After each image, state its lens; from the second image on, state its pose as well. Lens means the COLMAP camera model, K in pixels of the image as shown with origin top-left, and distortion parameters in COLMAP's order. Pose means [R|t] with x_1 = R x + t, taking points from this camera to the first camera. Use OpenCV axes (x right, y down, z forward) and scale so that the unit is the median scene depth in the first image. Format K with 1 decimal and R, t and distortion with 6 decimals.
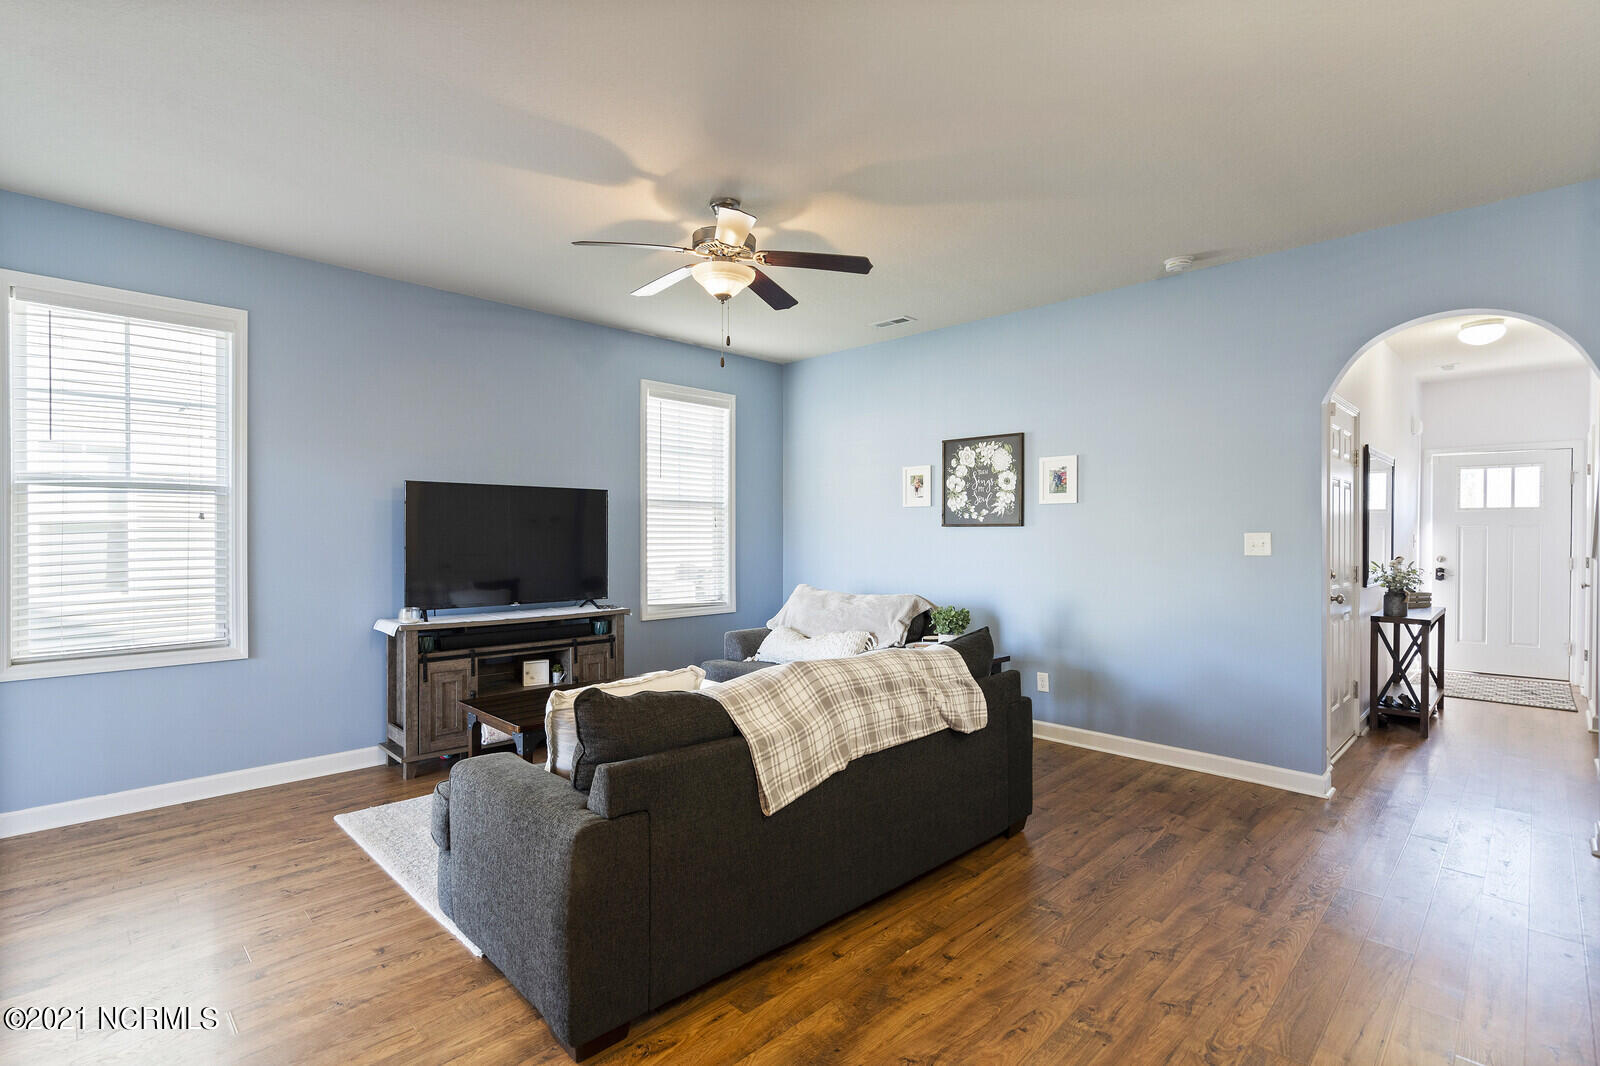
lens RADIAL K [[744.3, 0, 791.6], [0, 744.3, 539.3], [0, 0, 1]] dist [0.000580, 0.000246]
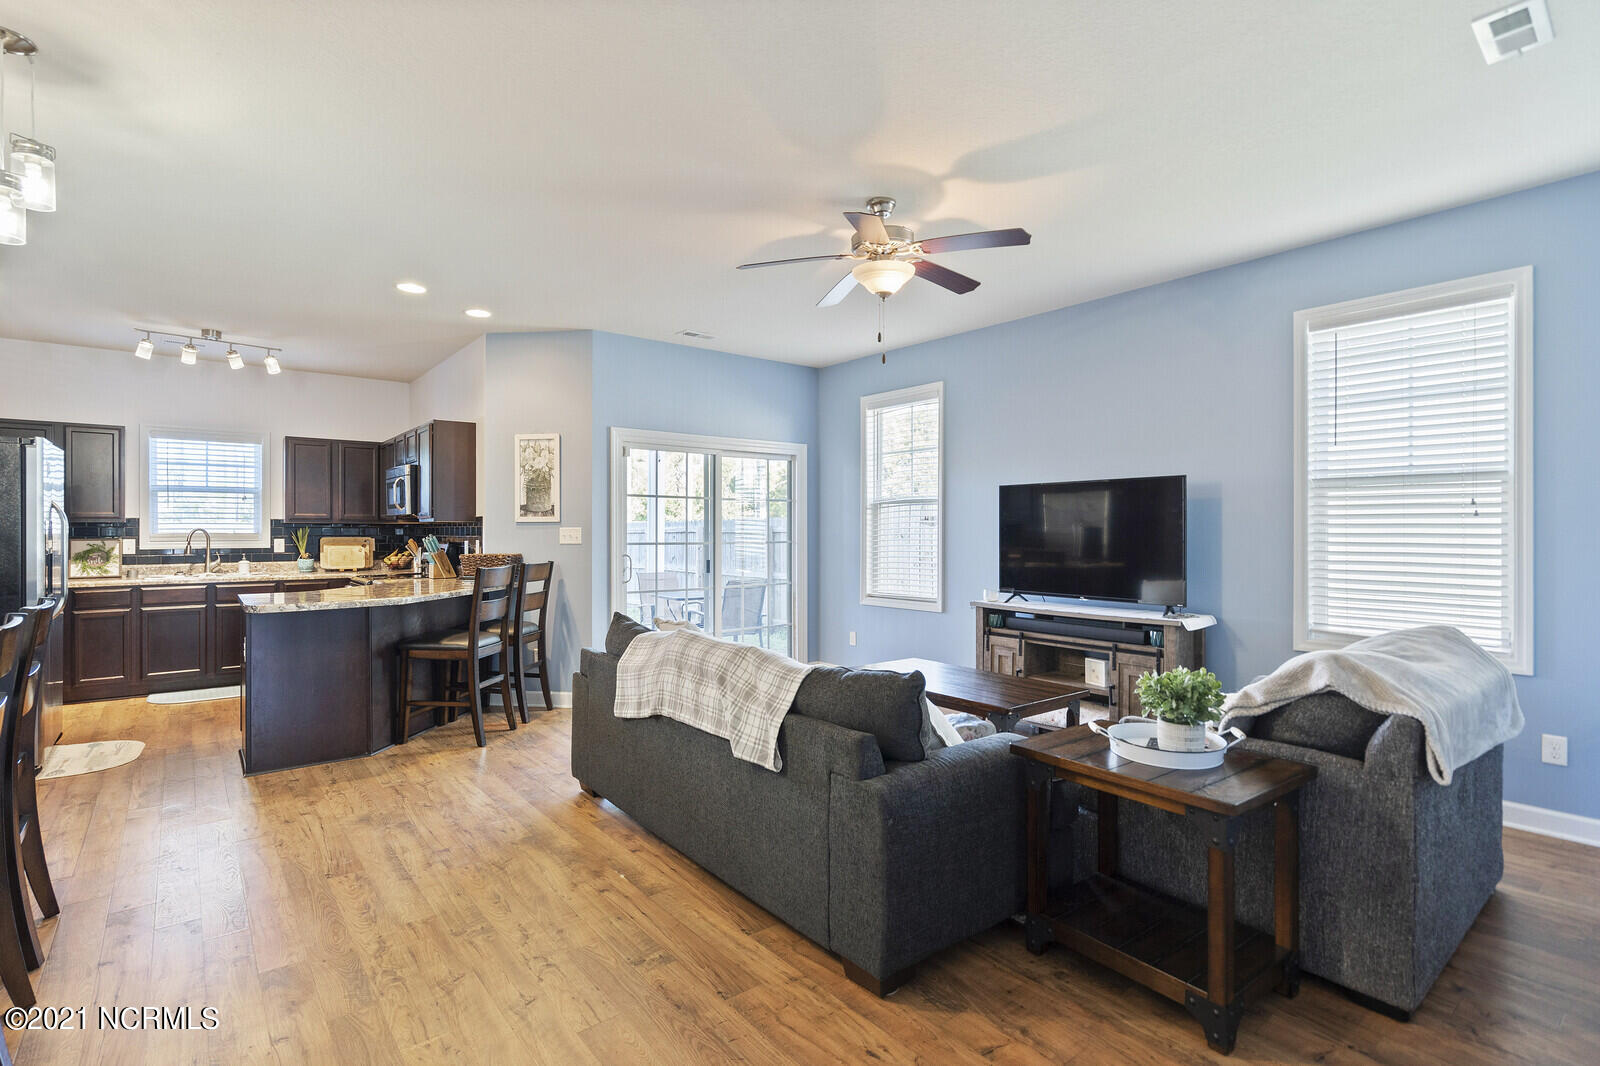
lens RADIAL K [[761.8, 0, 790.5], [0, 761.8, 530.0], [0, 0, 1]] dist [-0.000741, 0.000263]
pose [[-0.105963, -0.002324, -0.994367, 0.621714], [-0.005644, 0.999983, -0.001736, -0.001442], [0.994354, 0.005428, -0.105975, 0.643554]]
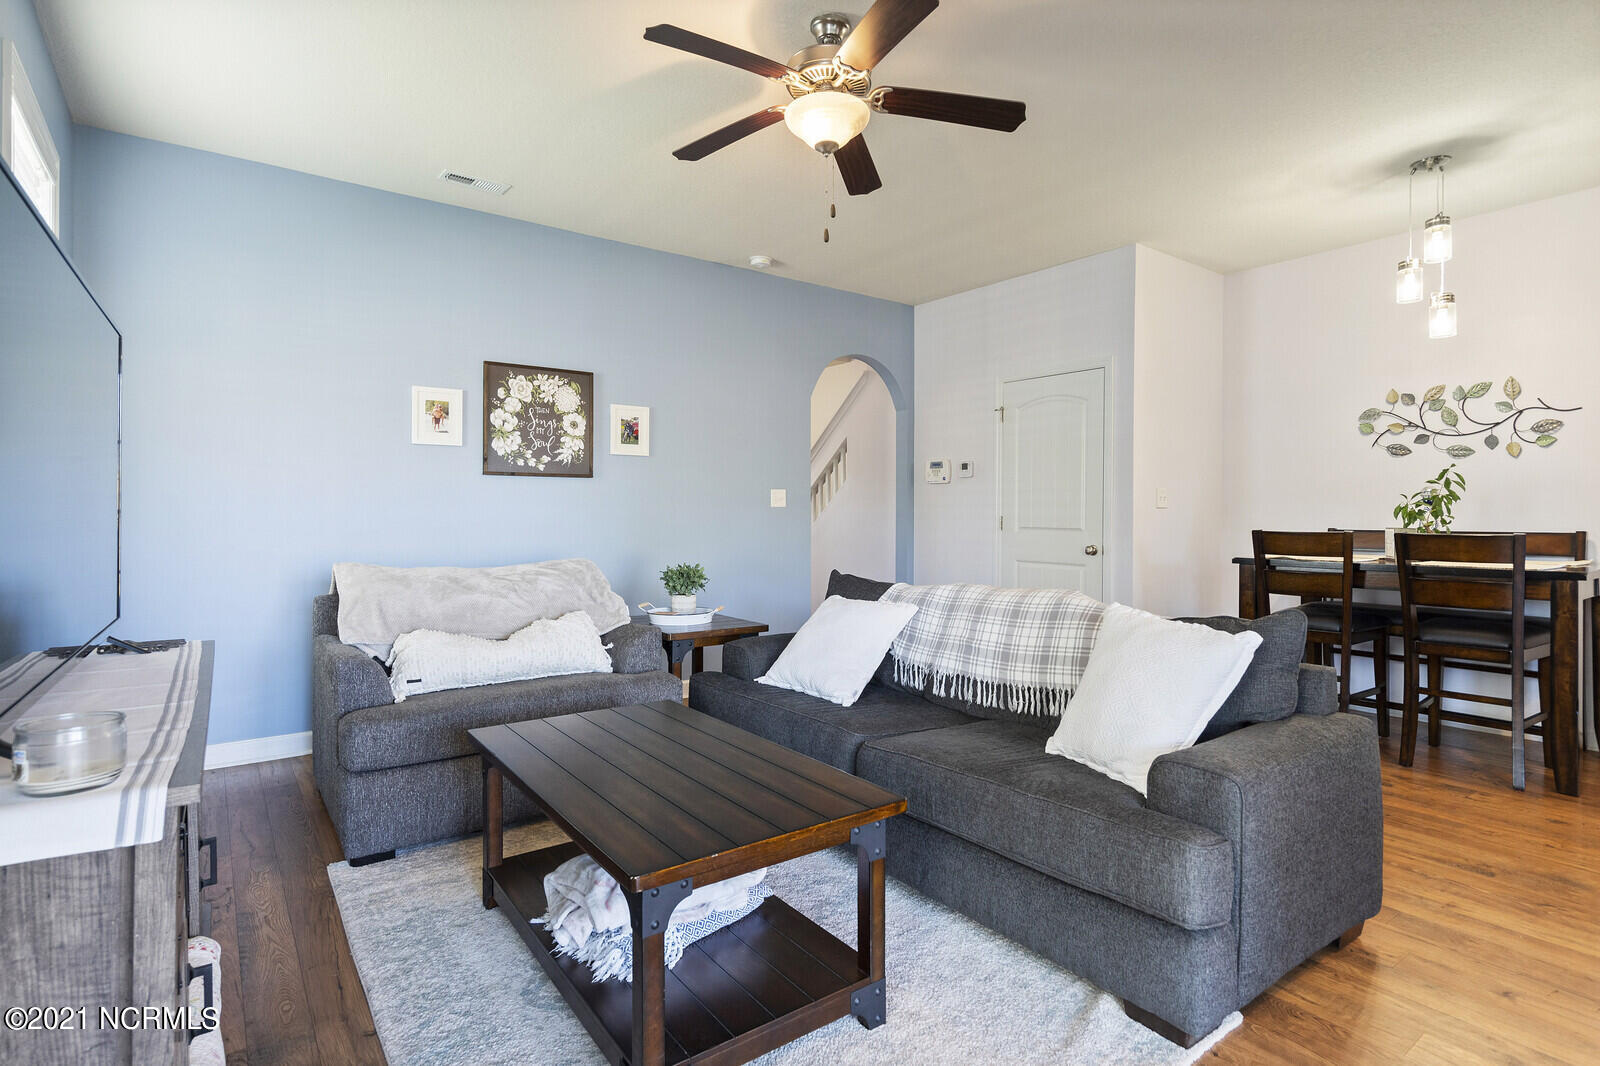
lens RADIAL K [[796.3, 0, 789.6], [0, 796.3, 513.5], [0, 0, 1]] dist [0.005659, 0.000458]
pose [[0.152120, -0.003134, 0.988357, -0.576767], [0.005326, 0.999983, 0.002351, 0.023545], [-0.988348, 0.004906, 0.152134, 0.598297]]
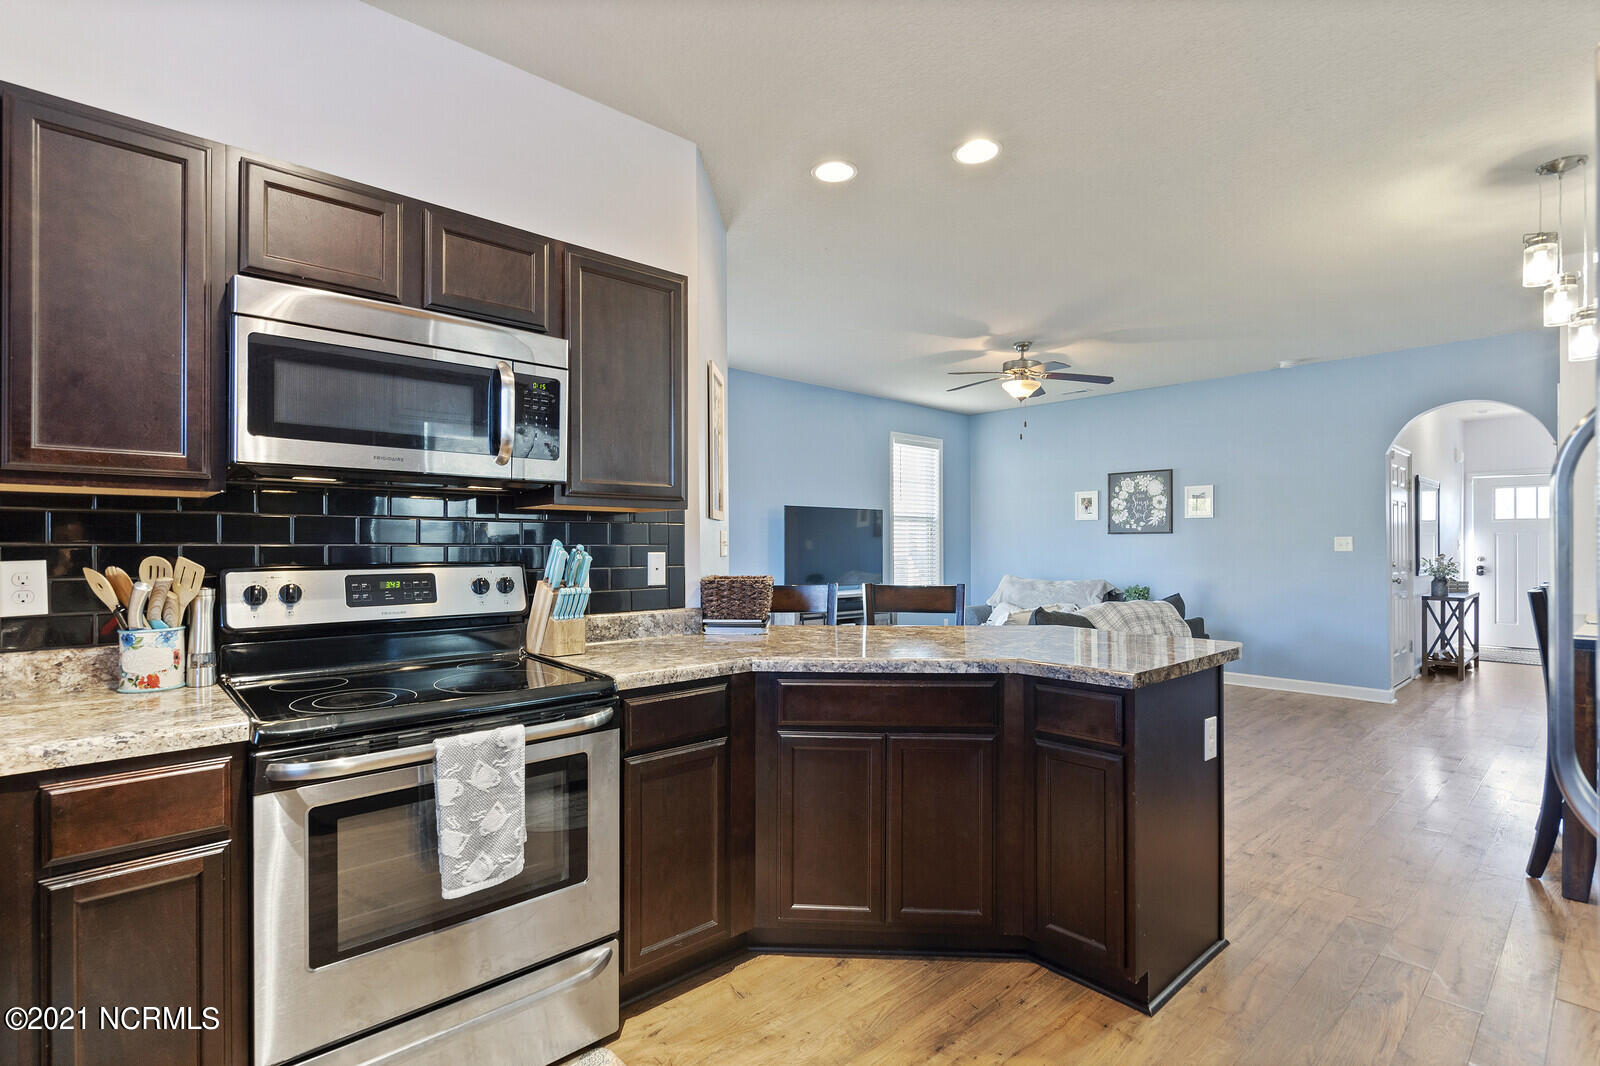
lens RADIAL K [[754.5, 0, 792.5], [0, 754.5, 543.8], [0, 0, 1]] dist [0.001968, 0.000568]
pose [[0.999108, -0.003350, -0.042085, -0.353379], [0.002934, 0.999946, -0.009937, 0.014492], [0.042116, 0.009805, 0.999065, -0.482524]]
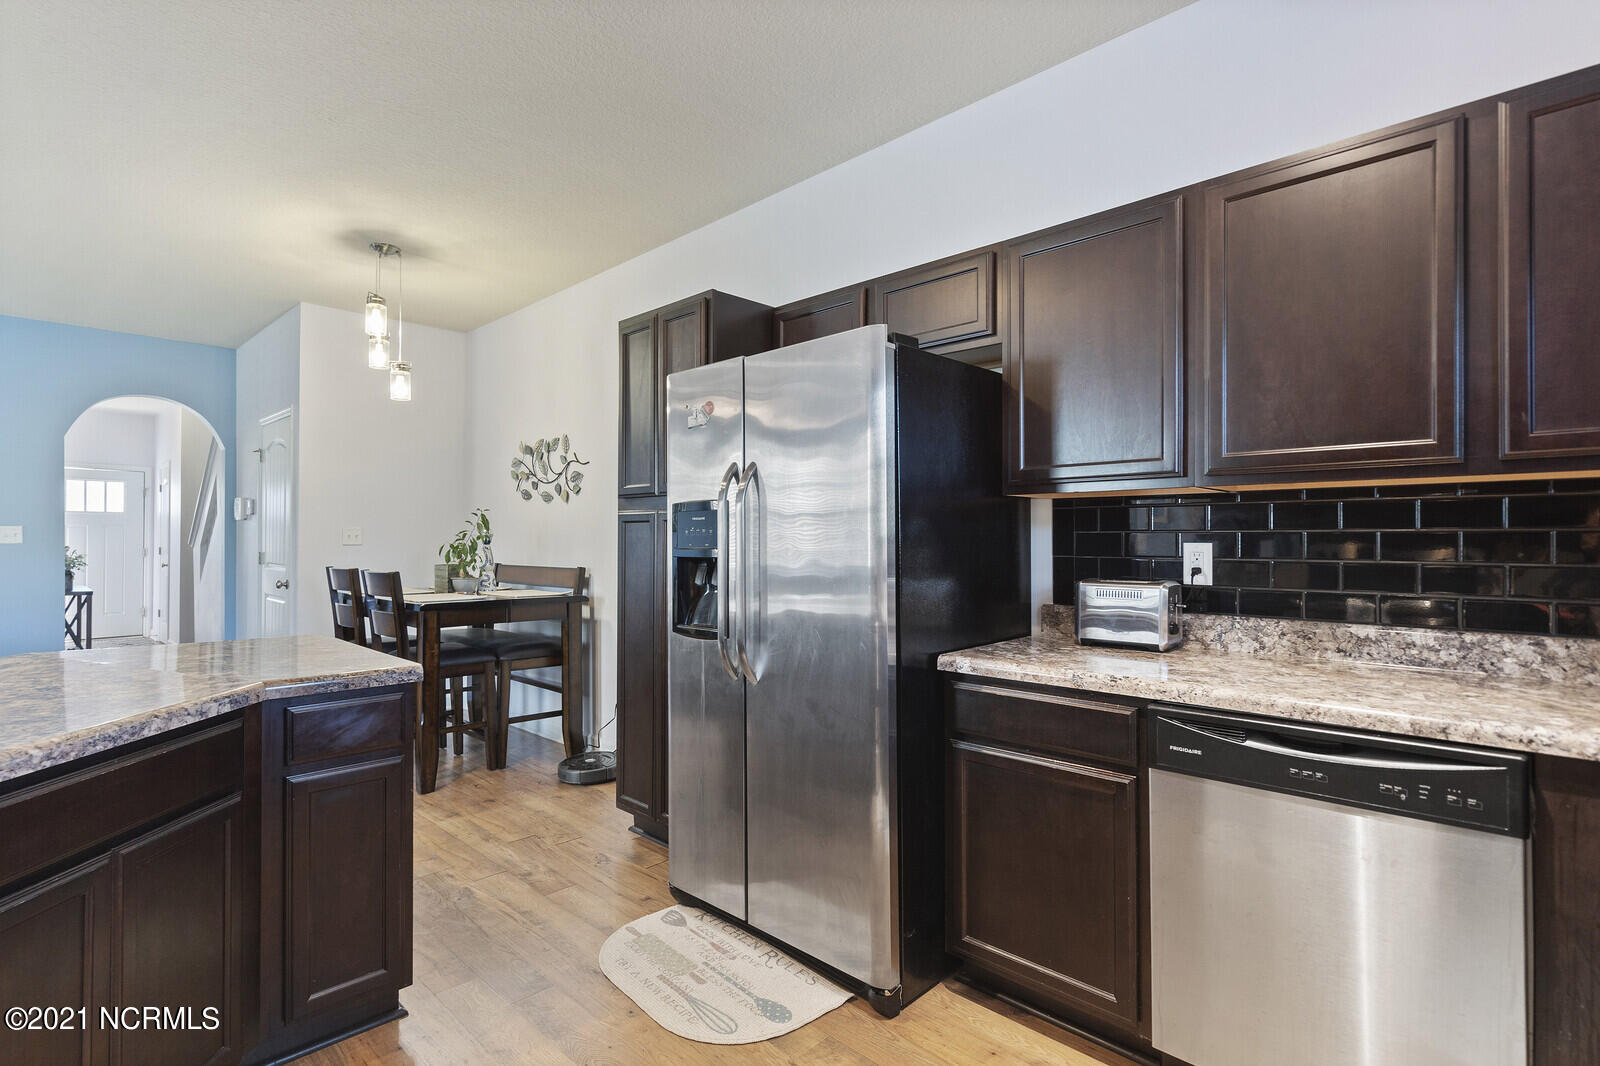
lens RADIAL K [[784.4, 0, 787.1], [0, 784.4, 538.5], [0, 0, 1]] dist [0.000194, 0.000192]
pose [[-0.006212, -0.001169, 0.999980, -0.588240], [0.006392, 0.999979, 0.001208, 0.014436], [-0.999960, 0.006399, -0.006204, -0.274935]]
